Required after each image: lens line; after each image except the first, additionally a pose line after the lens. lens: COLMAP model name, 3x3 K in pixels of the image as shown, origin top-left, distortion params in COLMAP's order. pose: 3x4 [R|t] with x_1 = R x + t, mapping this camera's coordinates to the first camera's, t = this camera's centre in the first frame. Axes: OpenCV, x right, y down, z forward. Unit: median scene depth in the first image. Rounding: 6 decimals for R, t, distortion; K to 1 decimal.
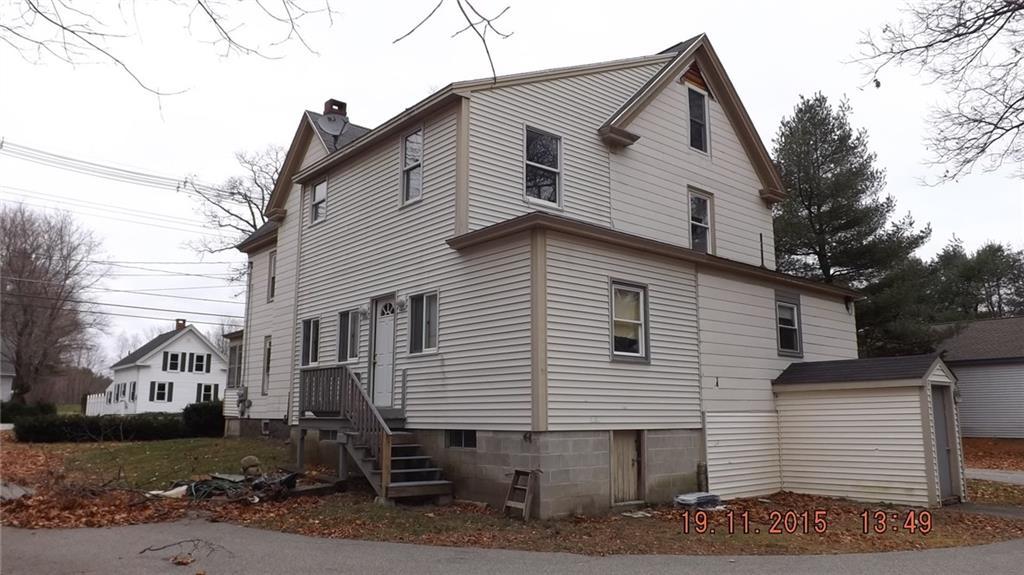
lens RADIAL K [[735.8, 0, 514.2], [0, 735.8, 282.5], [0, 0, 1]] dist [-0.039301, -0.001545]
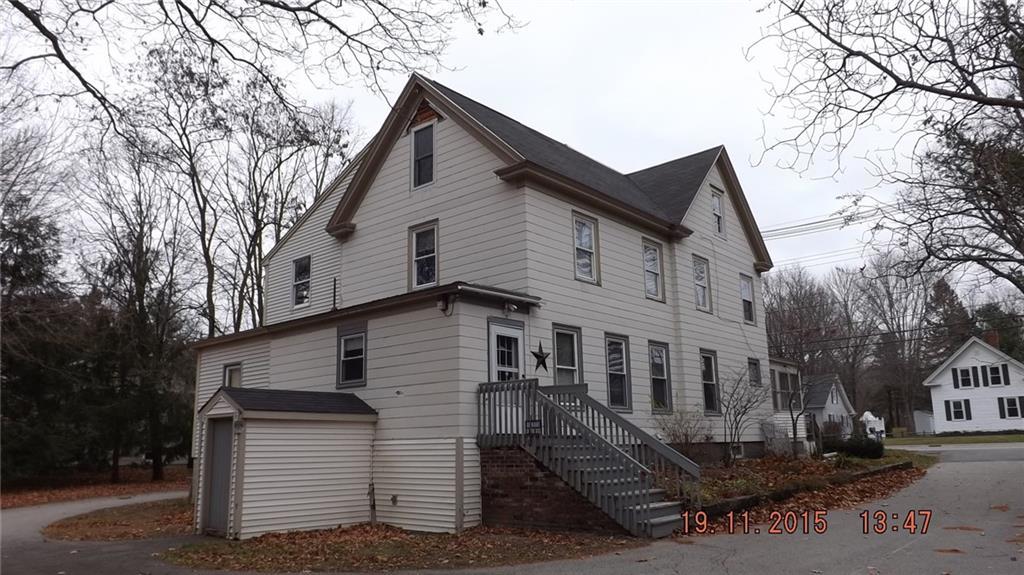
lens RADIAL K [[735.8, 0, 512.9], [0, 735.8, 293.6], [0, 0, 1]] dist [-0.039301, -0.001545]
pose [[0.136905, -0.205180, -0.969102, 1.203606], [0.196371, 0.964519, -0.176469, 0.168842], [0.970925, -0.166144, 0.172339, 0.893436]]
